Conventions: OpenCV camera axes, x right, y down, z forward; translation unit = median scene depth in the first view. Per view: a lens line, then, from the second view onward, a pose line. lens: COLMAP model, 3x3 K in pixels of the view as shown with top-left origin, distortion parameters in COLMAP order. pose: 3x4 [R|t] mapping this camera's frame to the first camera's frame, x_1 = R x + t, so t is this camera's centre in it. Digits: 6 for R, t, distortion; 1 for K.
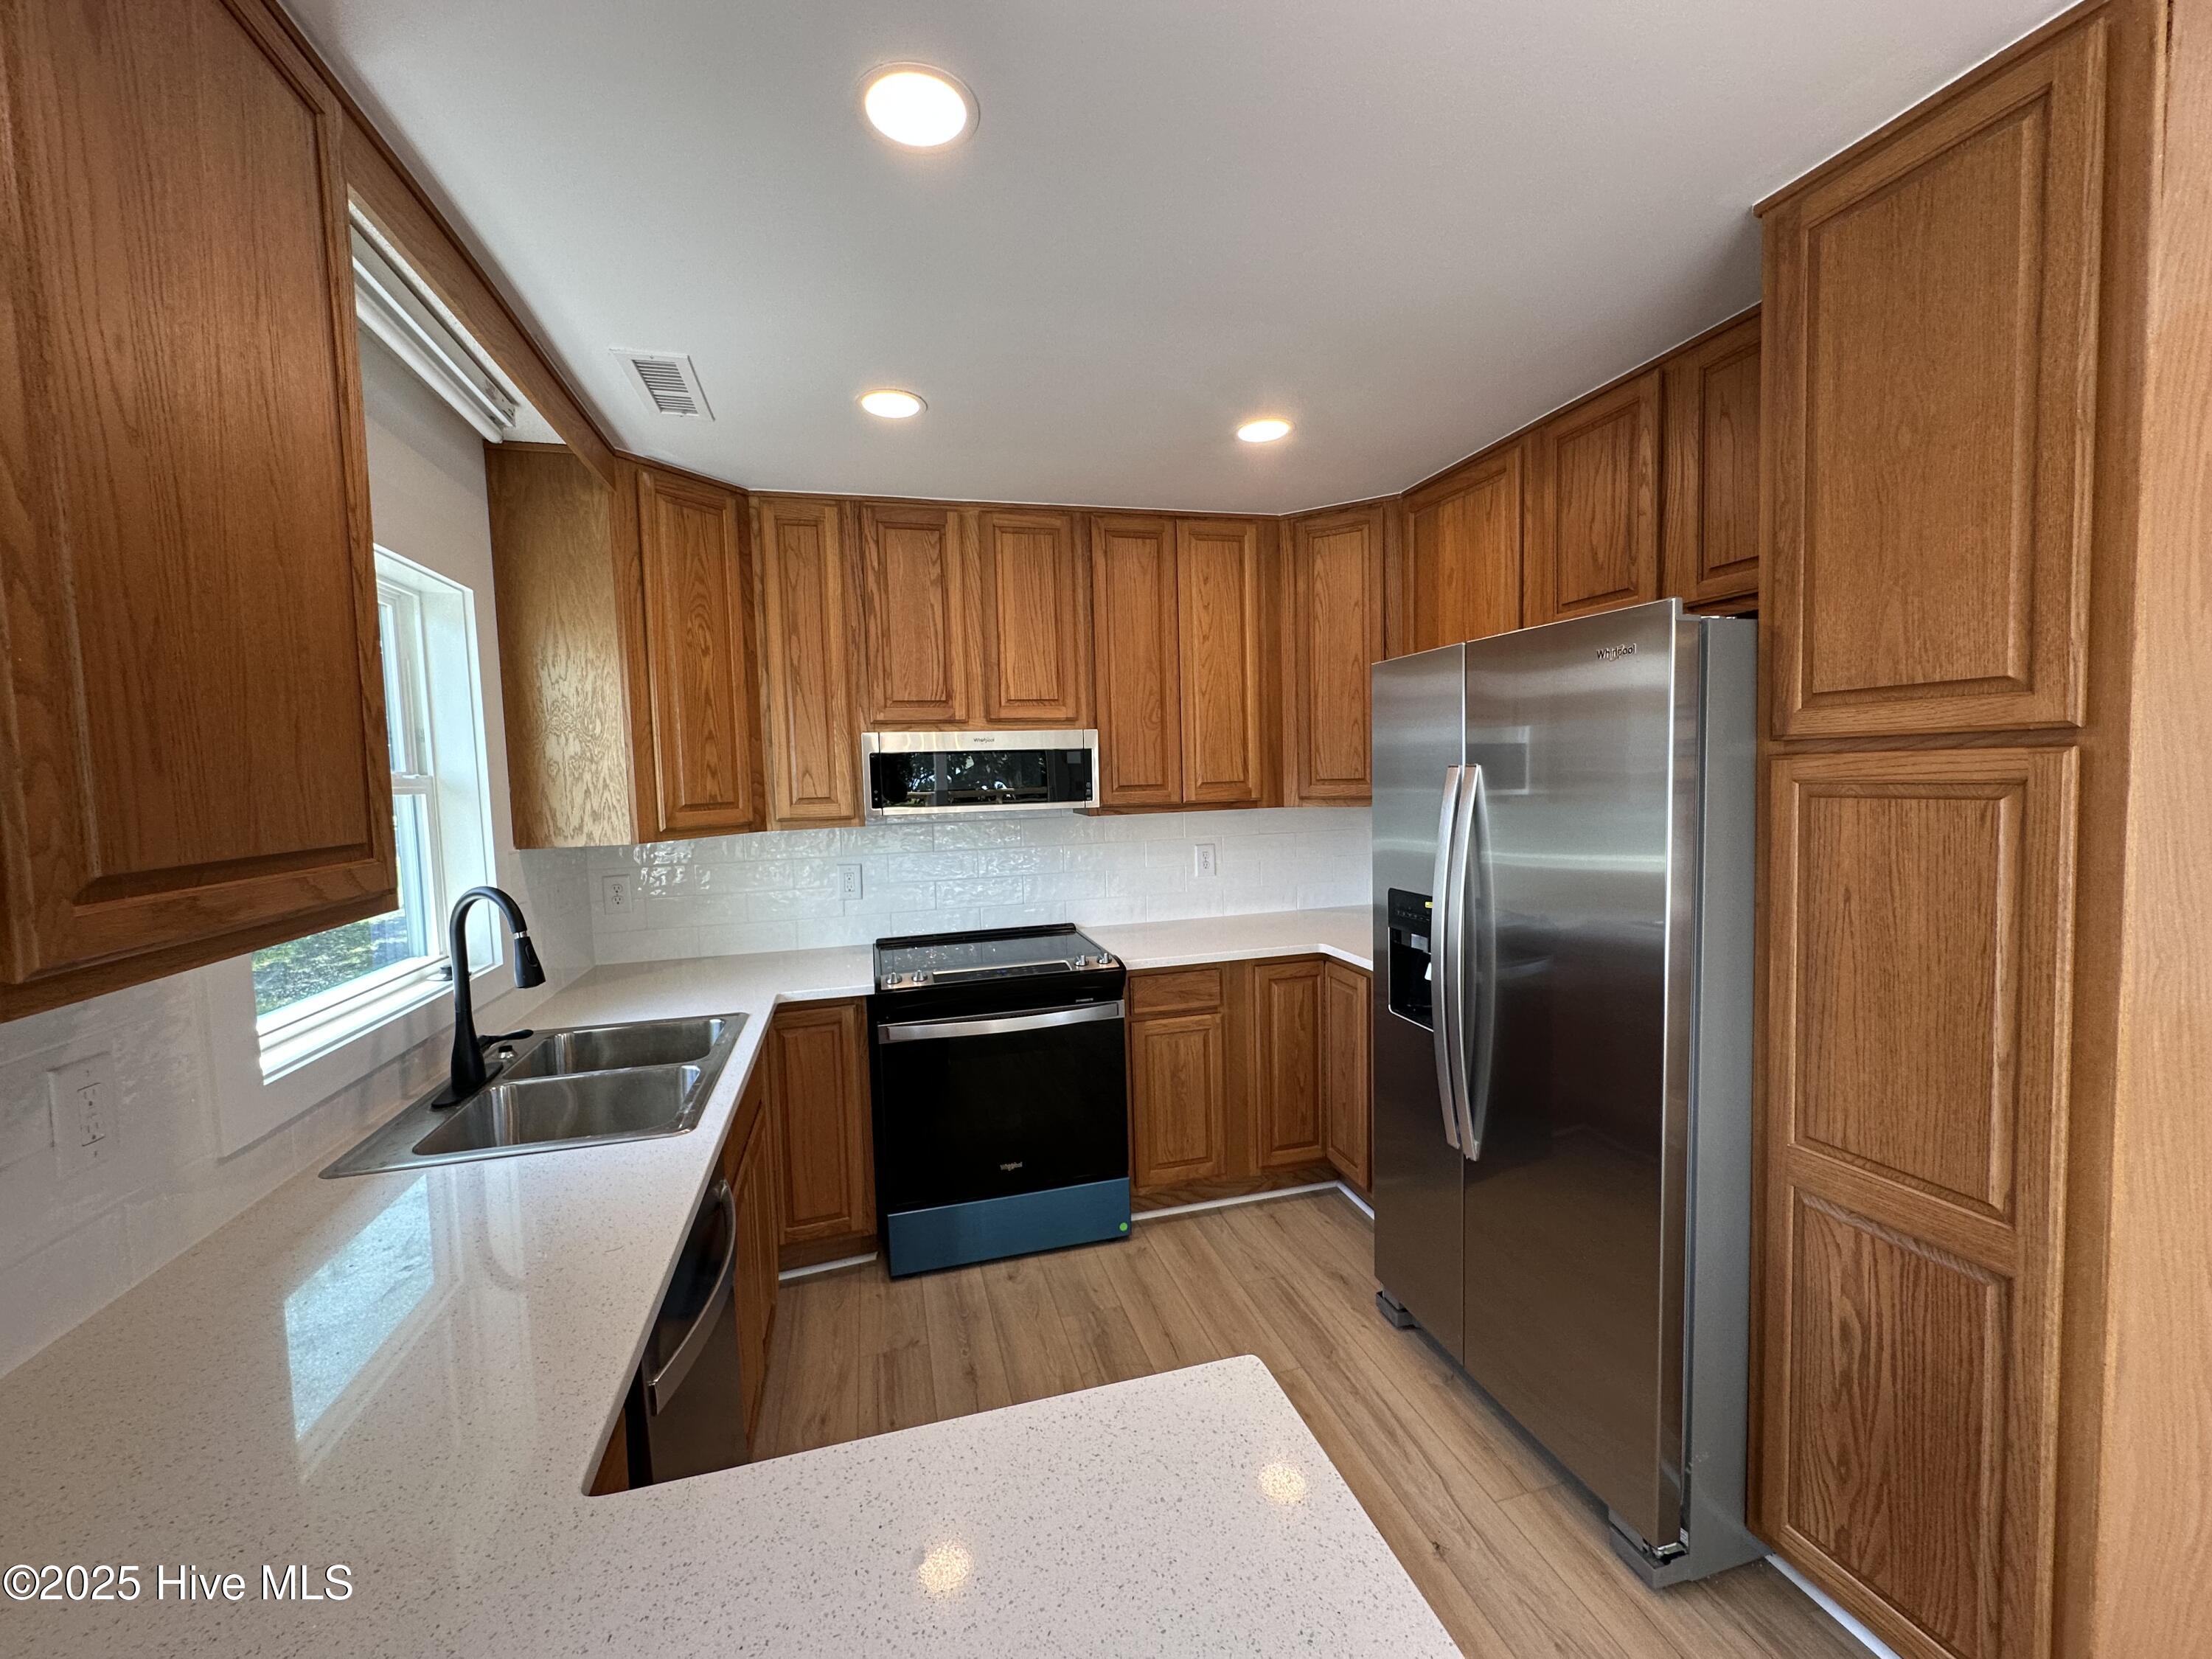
lens RADIAL K [[885.6, 0, 1107.1], [0, 885.6, 829.9], [0, 0, 1]] dist [-0.002888, 0.001122]
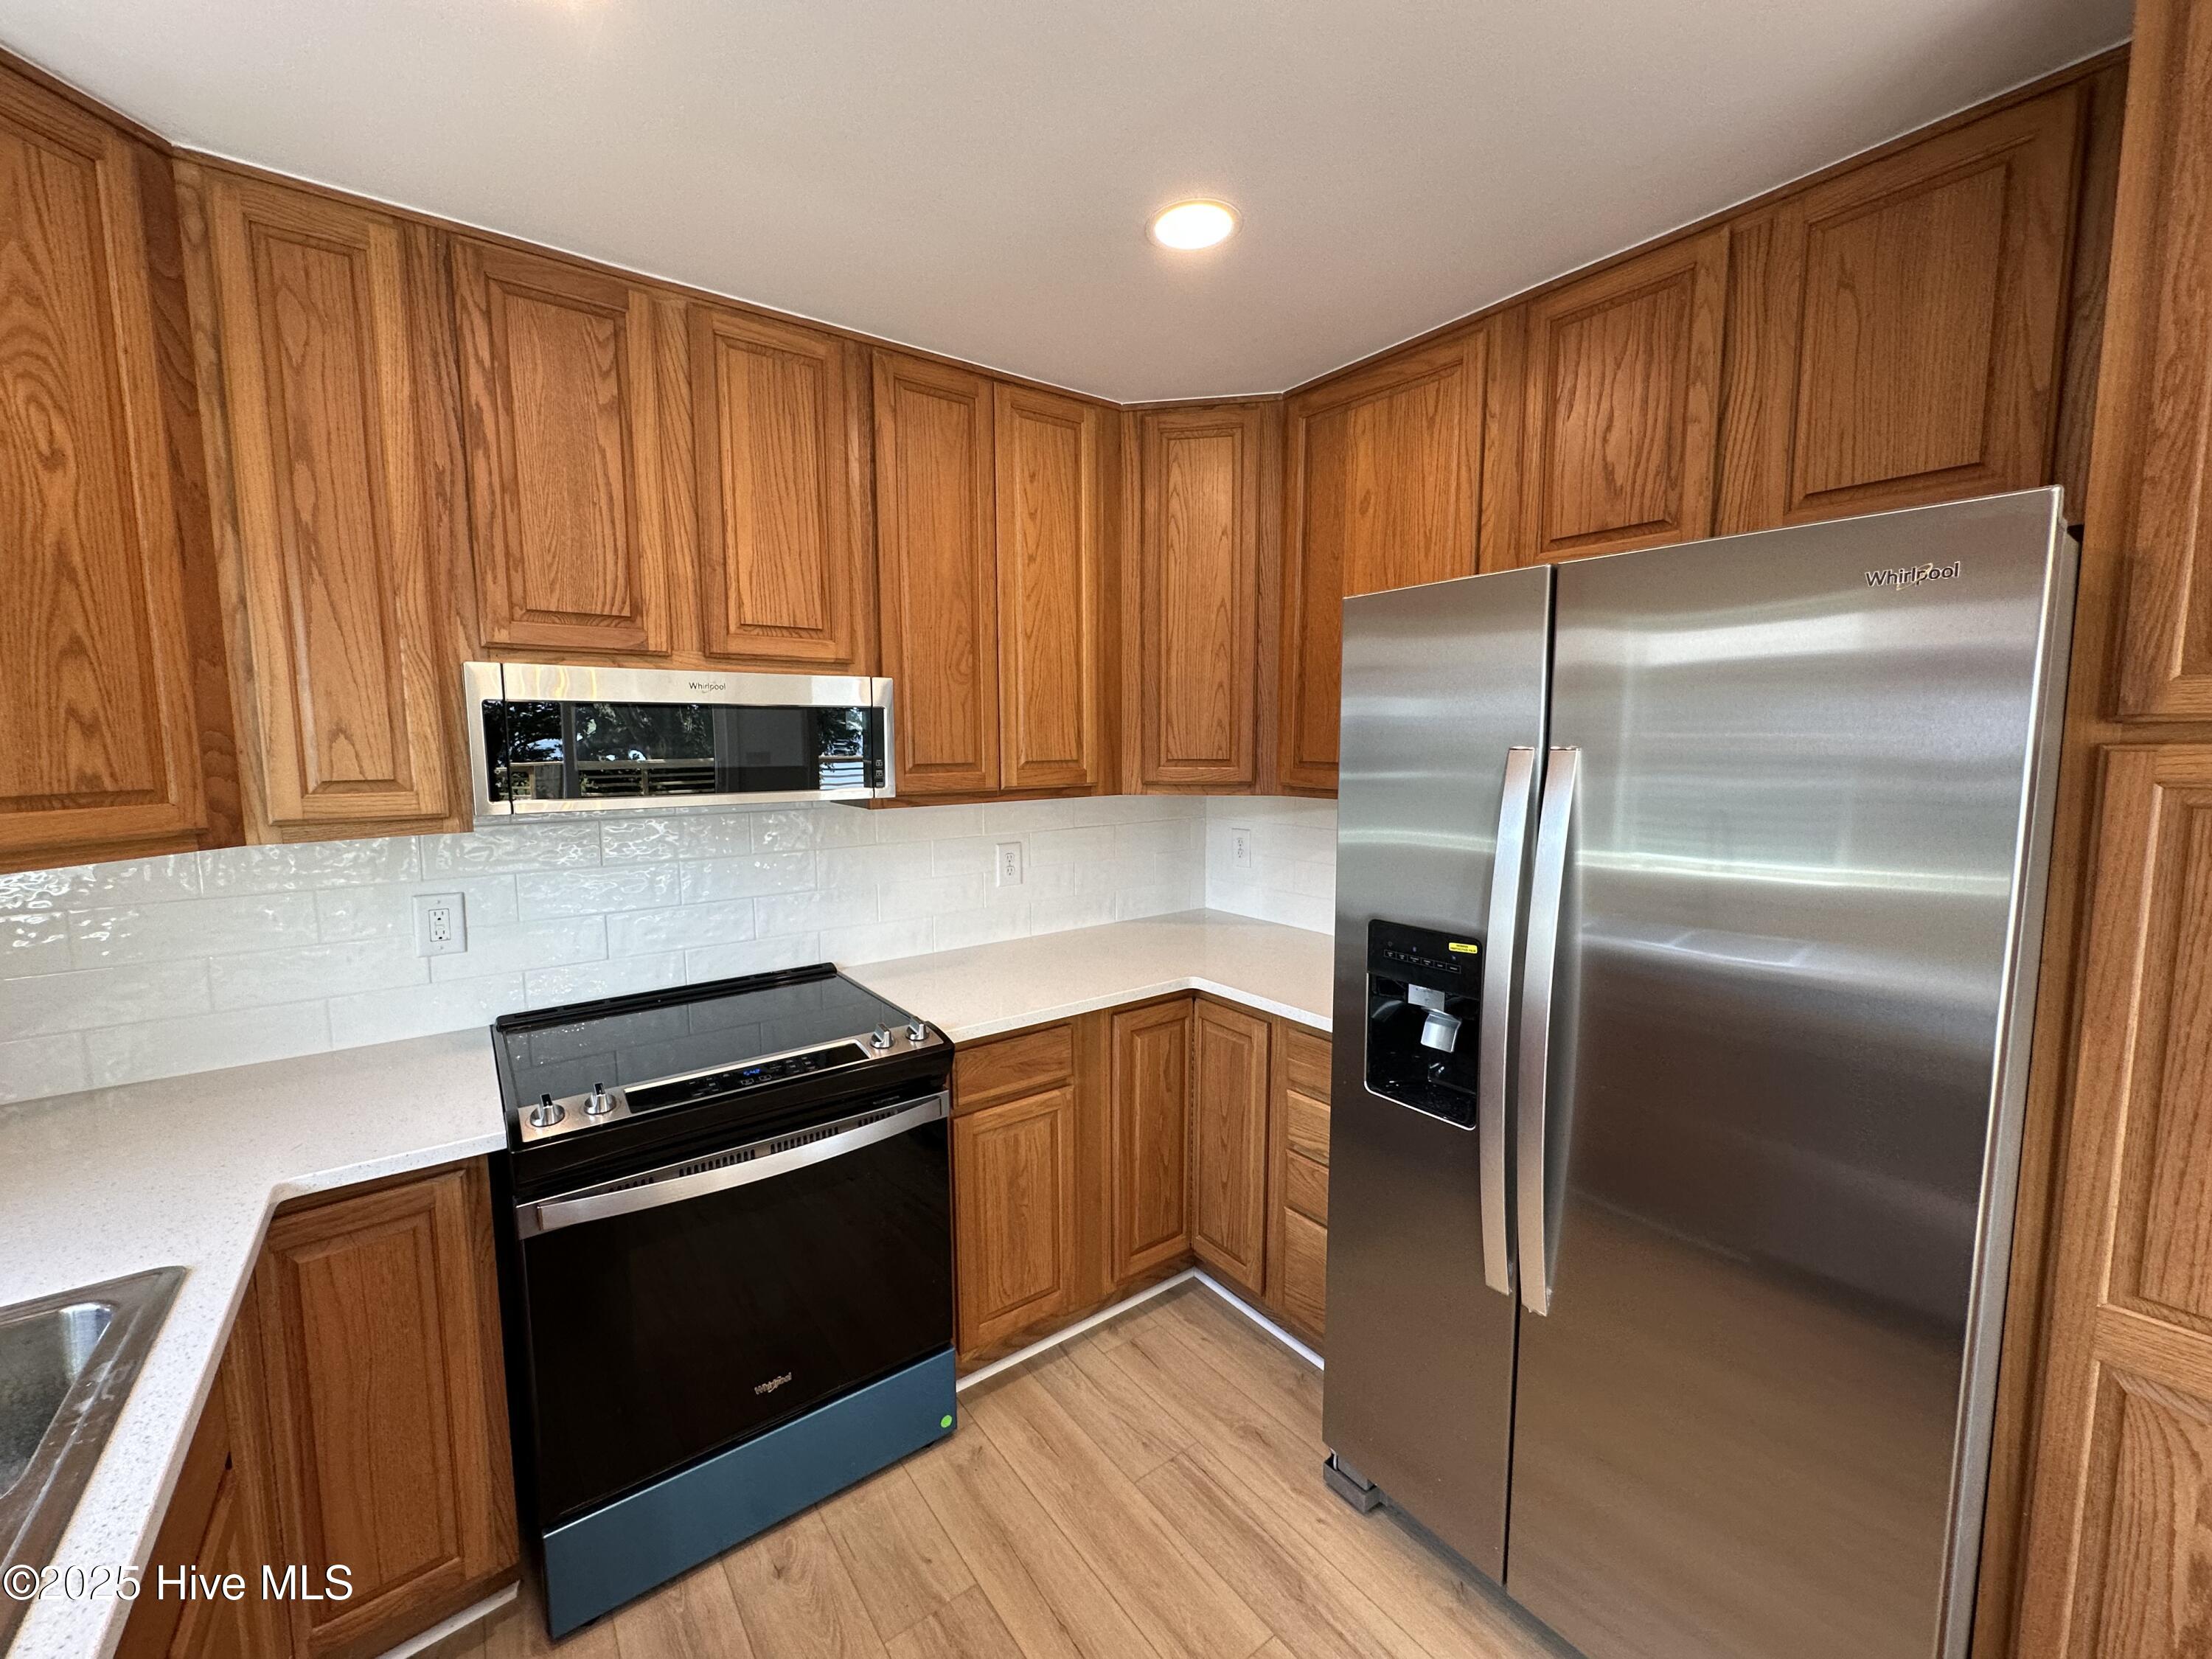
lens RADIAL K [[885.6, 0, 1107.1], [0, 885.6, 829.9], [0, 0, 1]] dist [-0.002888, 0.001122]
pose [[0.930119, -0.013586, 0.367006, -0.106548], [0.002527, 0.999529, 0.030595, -0.021518], [-0.367249, -0.027530, 0.929715, 0.335074]]
